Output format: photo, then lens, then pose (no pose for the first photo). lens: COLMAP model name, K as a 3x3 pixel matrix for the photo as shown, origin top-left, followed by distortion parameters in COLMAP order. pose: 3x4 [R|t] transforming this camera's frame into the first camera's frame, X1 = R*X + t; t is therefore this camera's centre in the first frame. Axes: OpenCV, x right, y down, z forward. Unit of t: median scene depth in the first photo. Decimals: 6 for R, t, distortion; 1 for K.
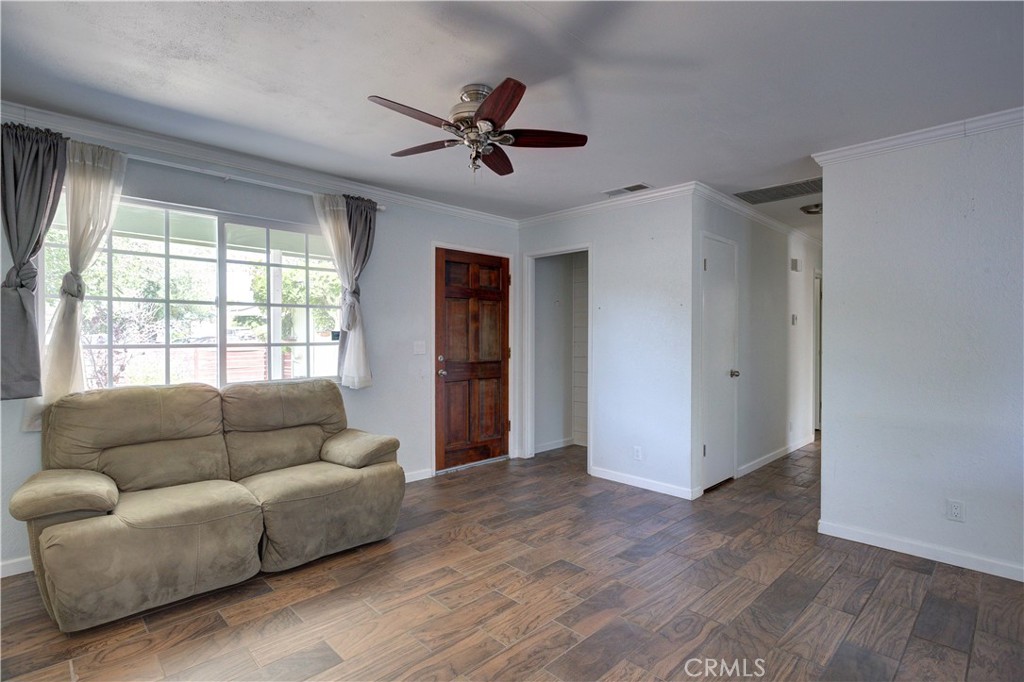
lens RADIAL K [[506.8, 0, 512.0], [0, 506.8, 341.0], [0, 0, 1]] dist [-0.003739, -0.000300]
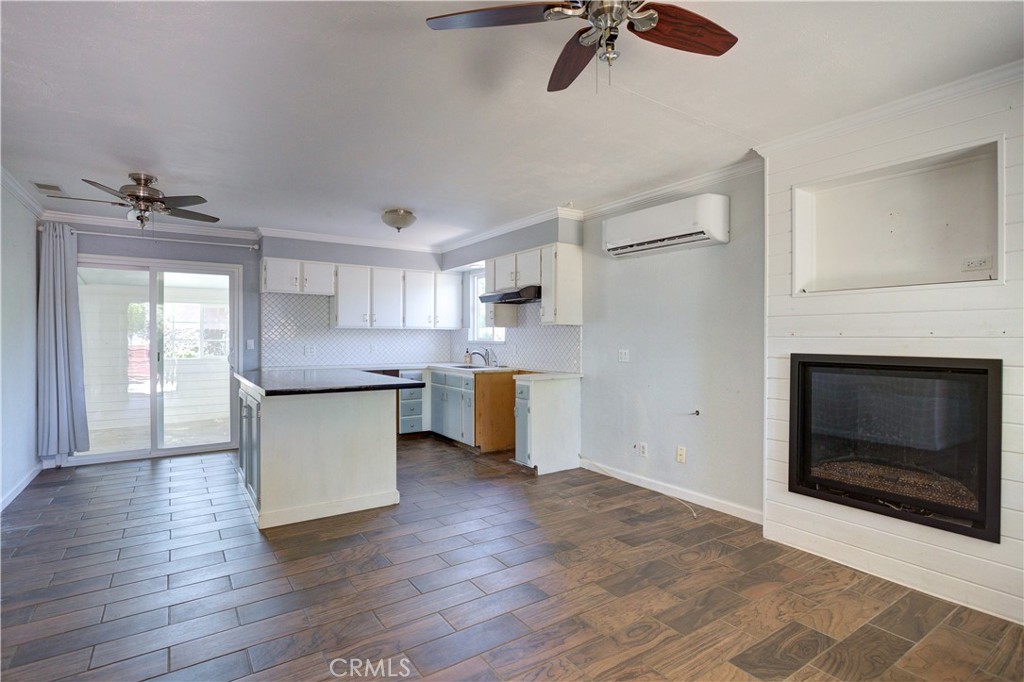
lens RADIAL K [[505.5, 0, 512.0], [0, 505.5, 341.0], [0, 0, 1]] dist [-0.008913, 0.001720]
pose [[-0.983834, -0.004018, 0.179038, -0.085894], [-0.001621, 0.999907, 0.013535, -0.014887], [-0.179075, 0.013026, -0.983749, 2.019398]]
